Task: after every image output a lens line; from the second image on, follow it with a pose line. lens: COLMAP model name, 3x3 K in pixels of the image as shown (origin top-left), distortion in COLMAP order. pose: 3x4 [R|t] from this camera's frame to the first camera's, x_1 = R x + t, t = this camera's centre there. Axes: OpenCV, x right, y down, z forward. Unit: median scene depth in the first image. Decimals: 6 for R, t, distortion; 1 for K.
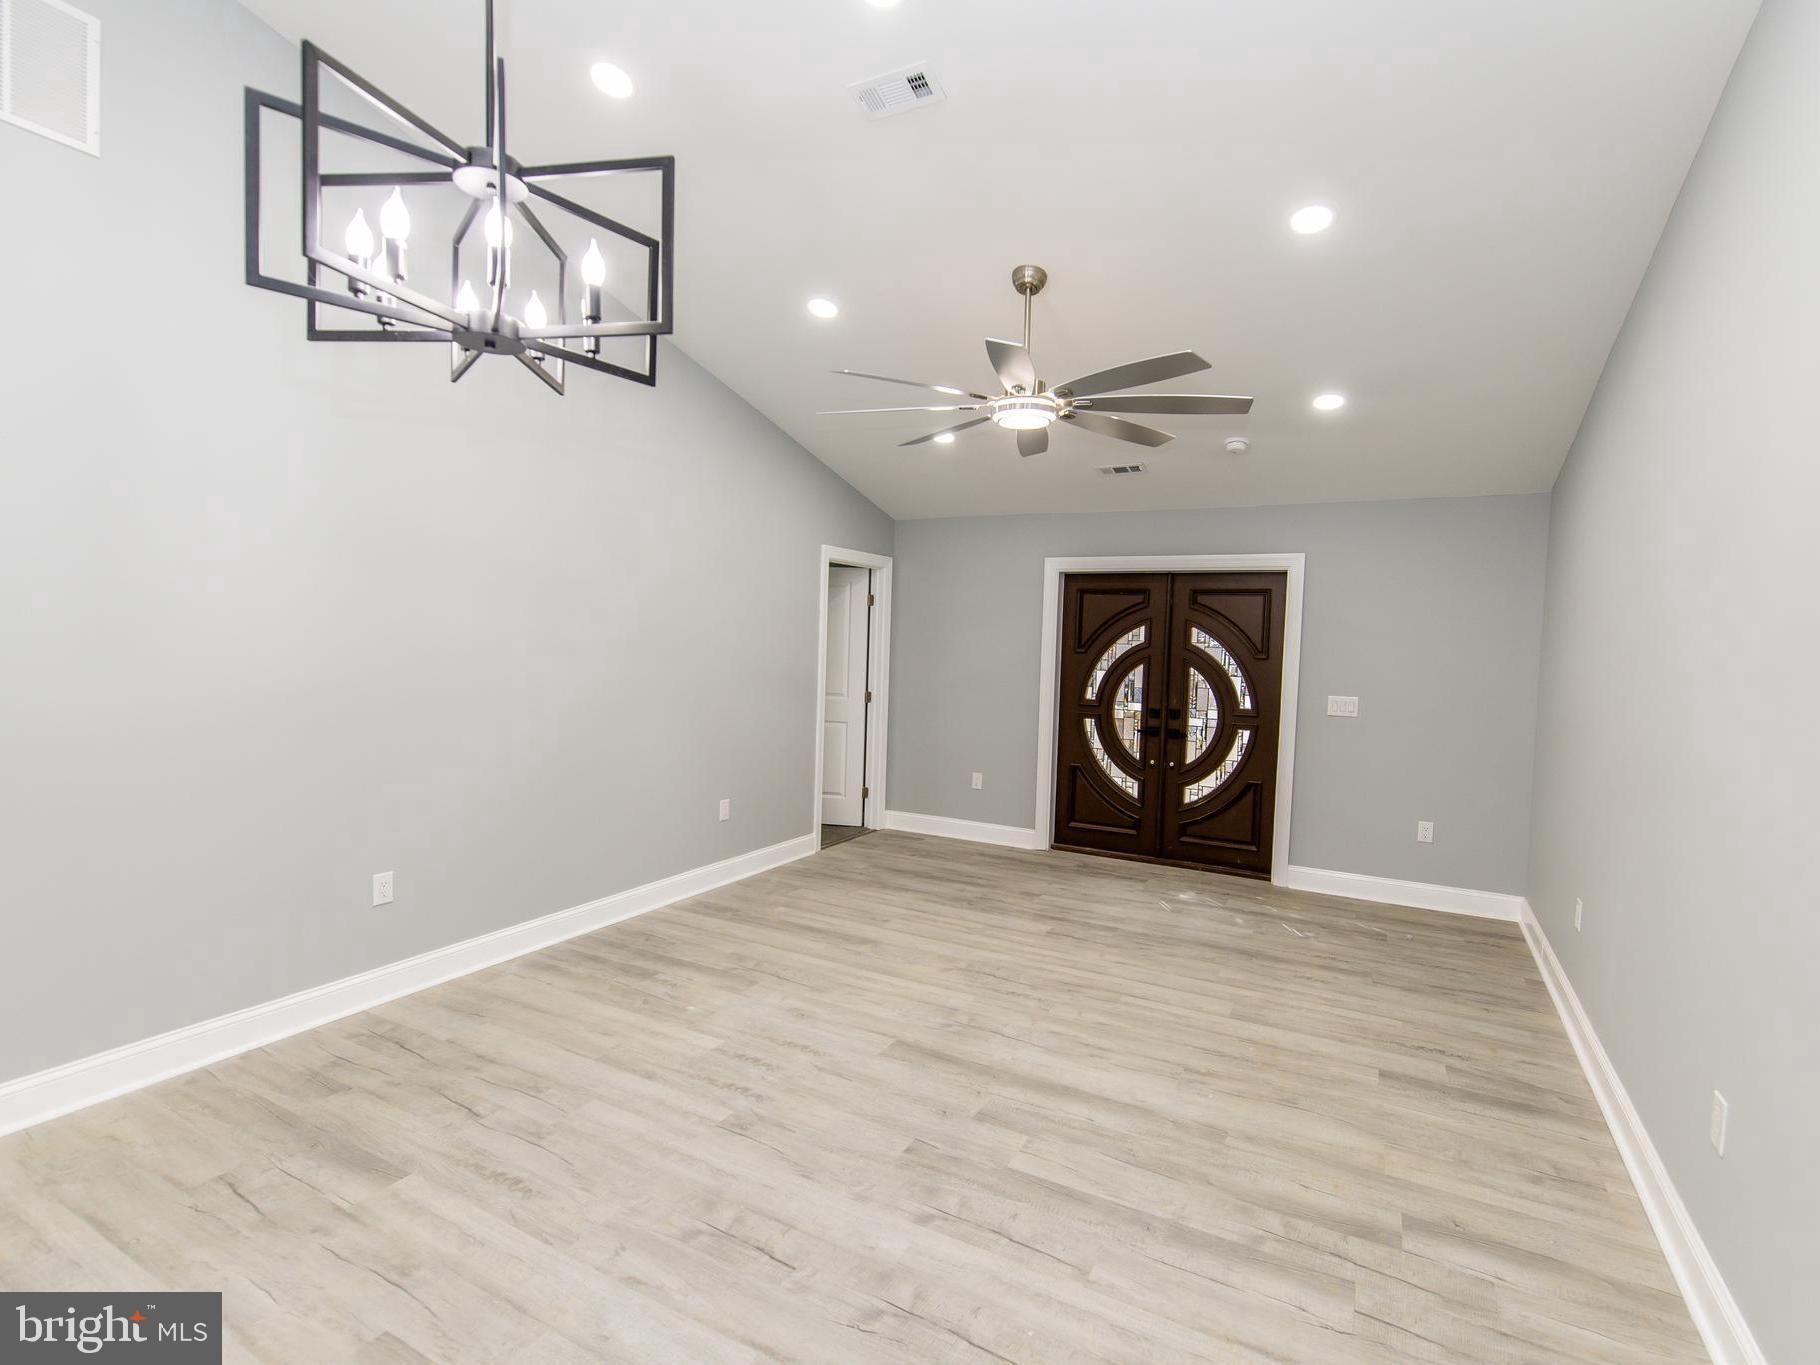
lens RADIAL K [[876.7, 0, 921.9], [0, 876.7, 689.0], [0, 0, 1]] dist [0.000719, -0.000684]
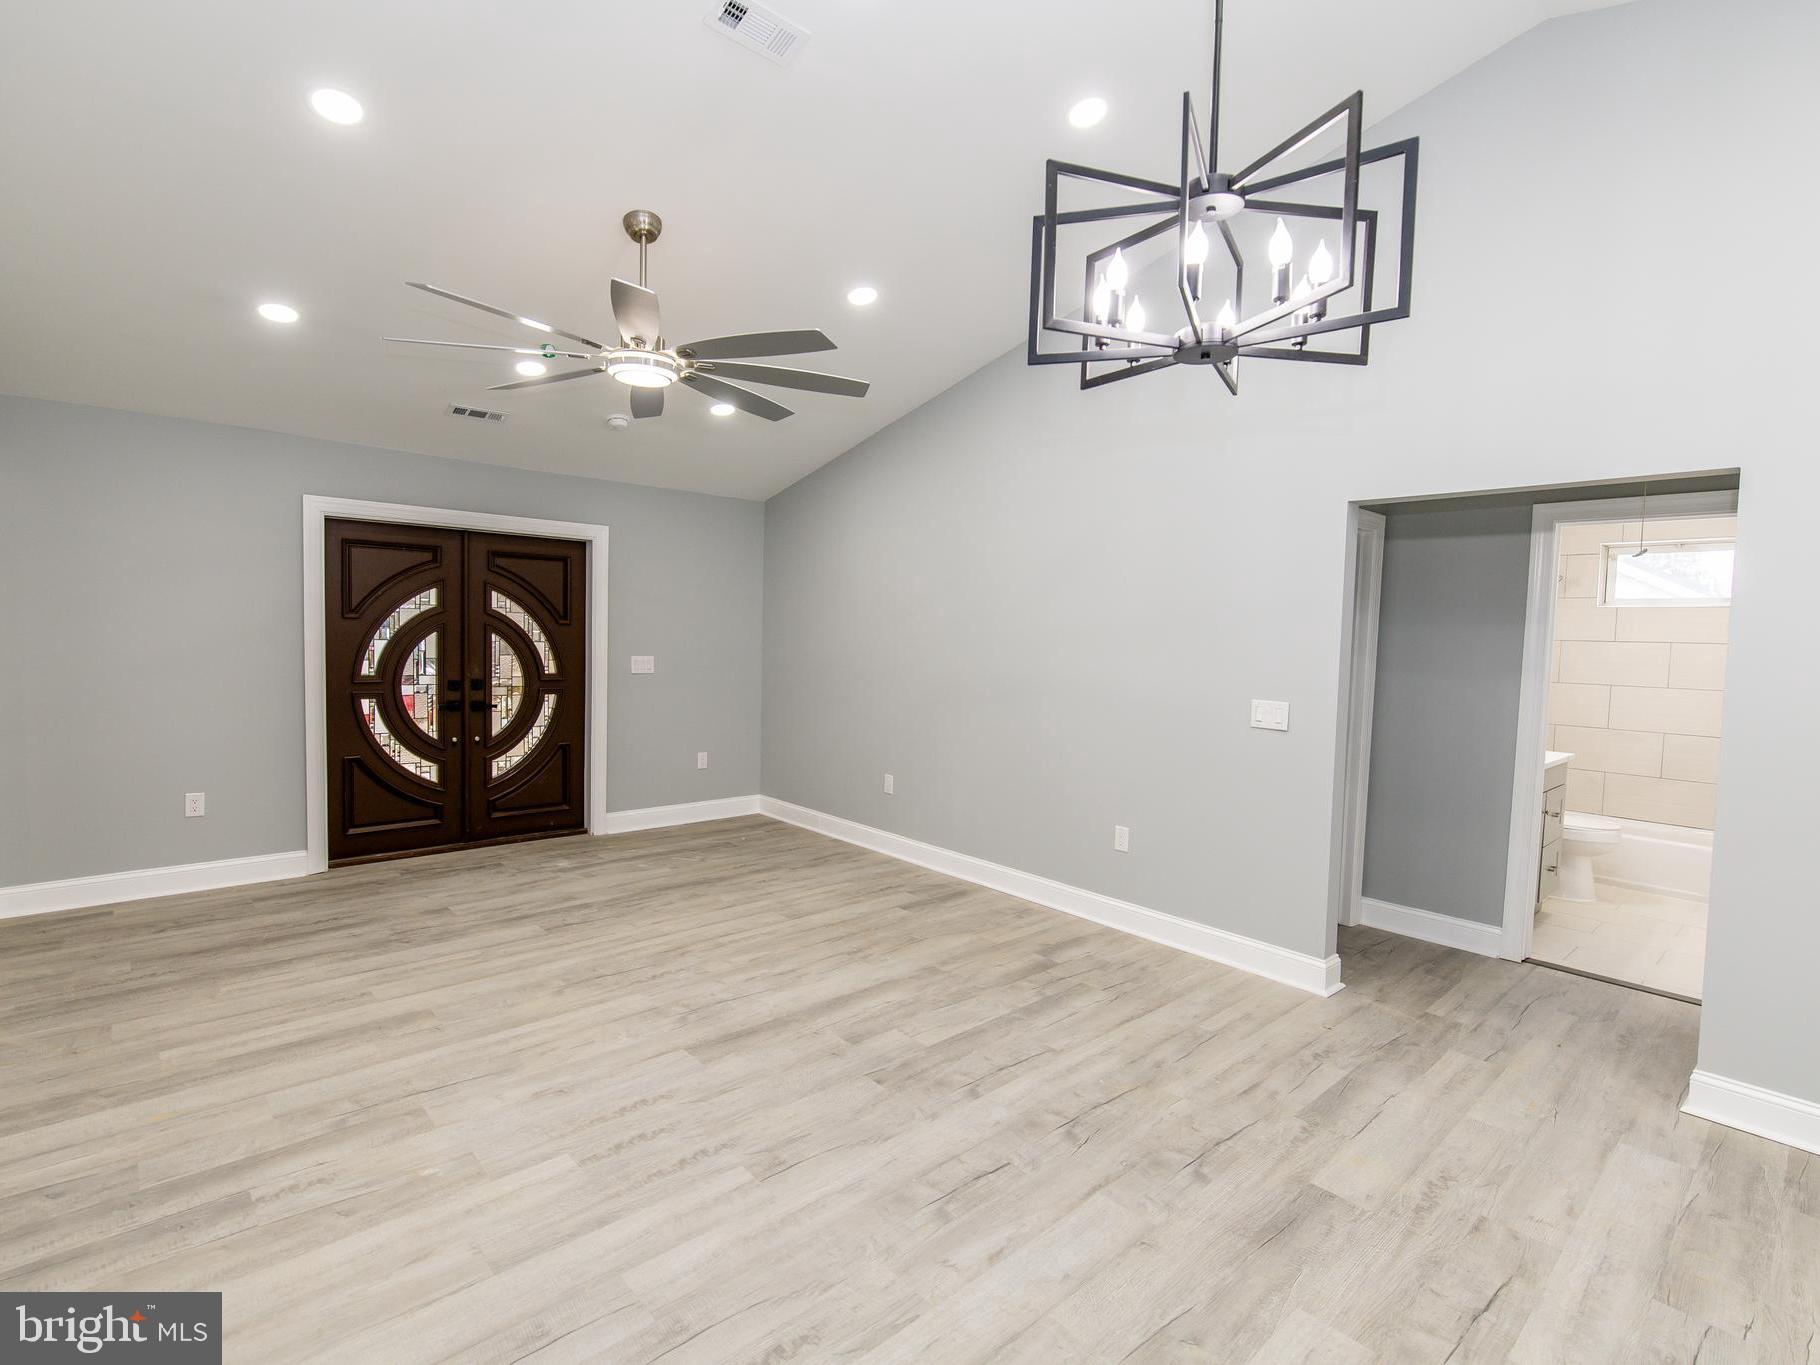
lens RADIAL K [[876.7, 0, 916.5], [0, 876.7, 685.3], [0, 0, 1]] dist [0.000719, -0.000684]
pose [[0.330085, -0.079215, 0.940621, -0.557241], [0.035931, 0.996805, 0.071337, -0.025697], [-0.943267, 0.010250, 0.331877, 0.328533]]
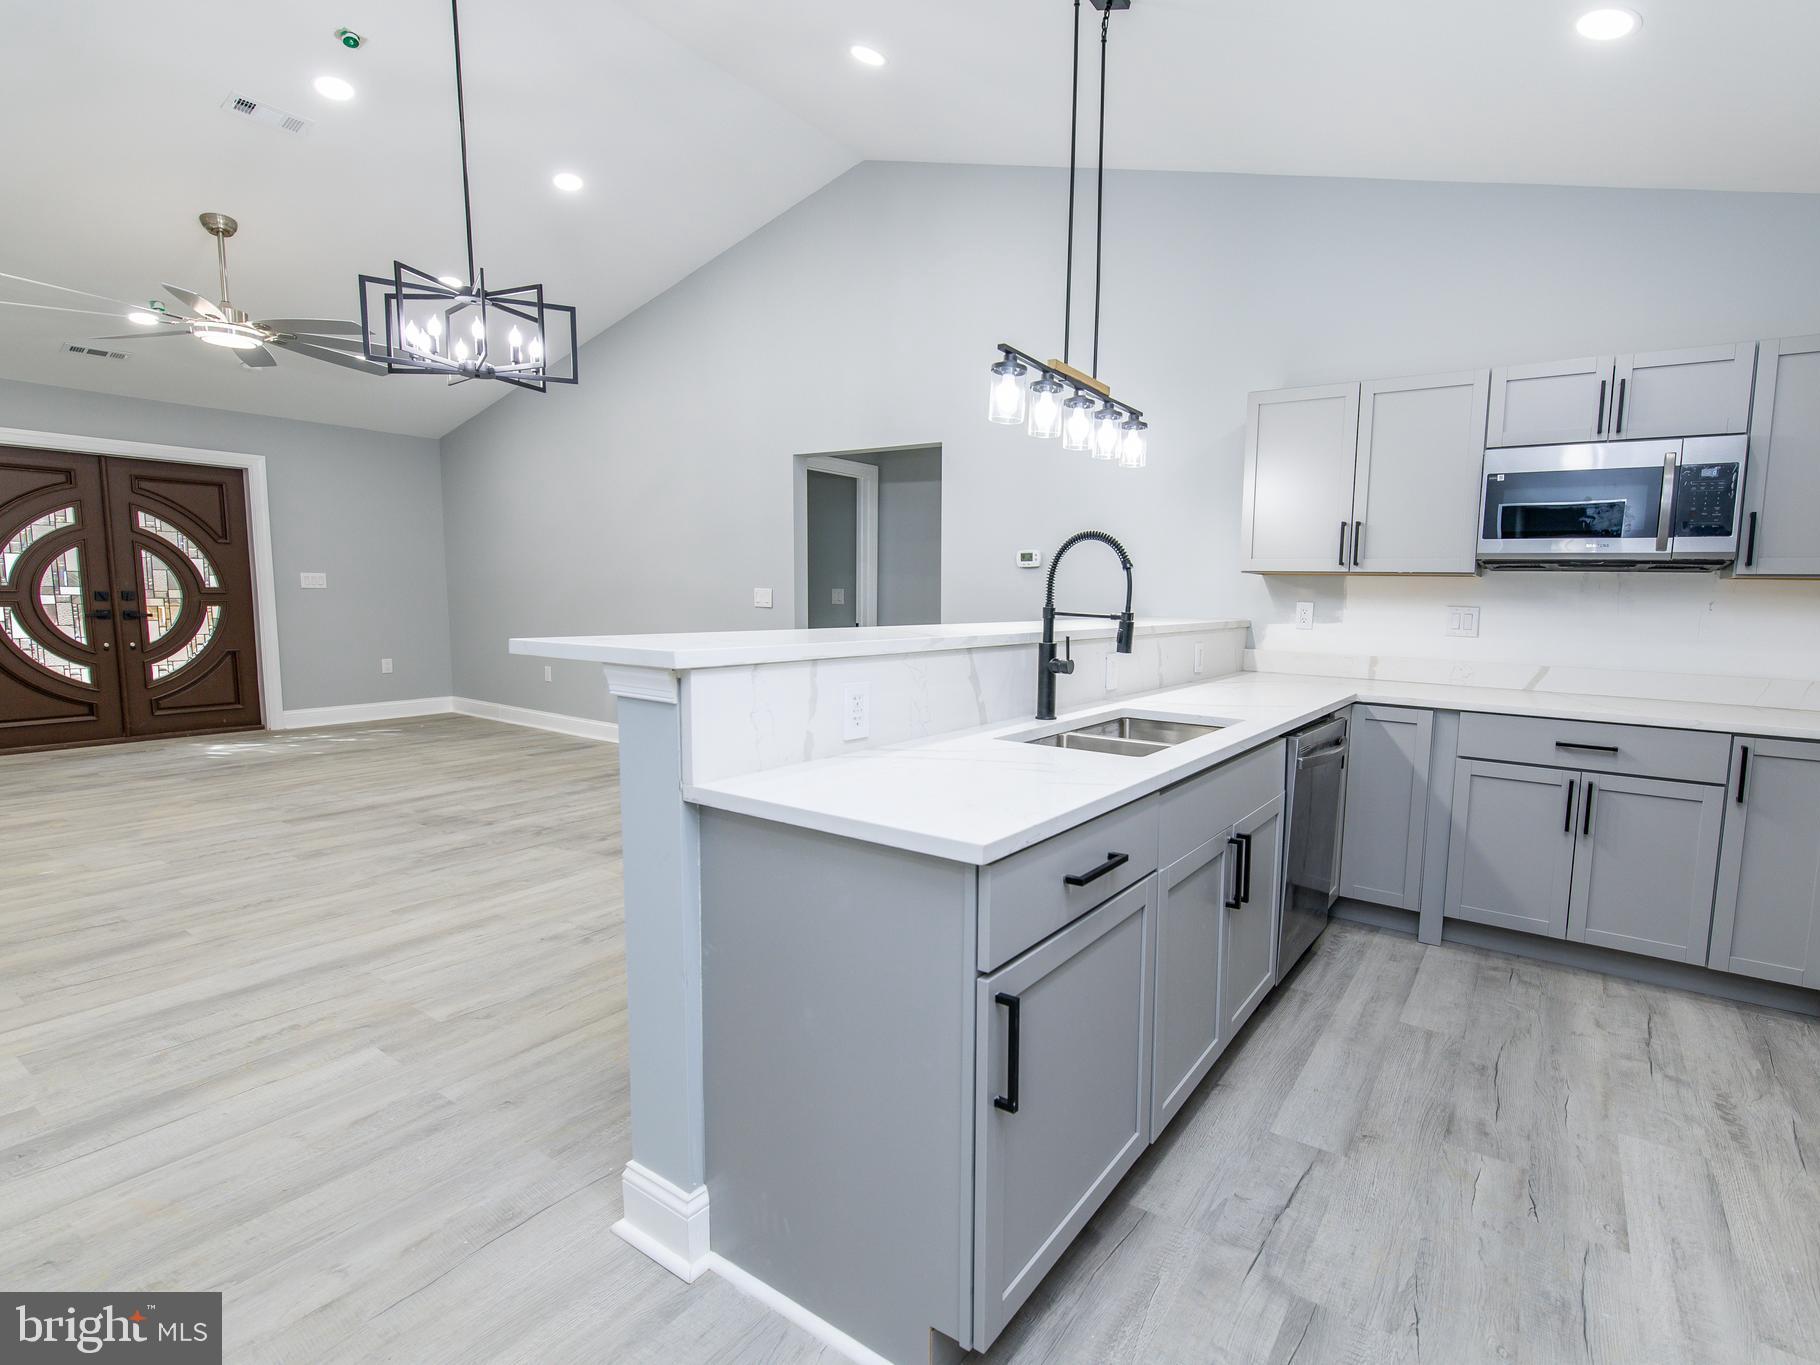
lens RADIAL K [[876.7, 0, 1027.5], [0, 876.7, 684.5], [0, 0, 1]] dist [0.000719, -0.000684]
pose [[0.058246, -0.139584, 0.988496, -0.890458], [0.037277, 0.989790, 0.137570, 0.038220], [-0.997606, 0.028835, 0.062855, -0.157488]]
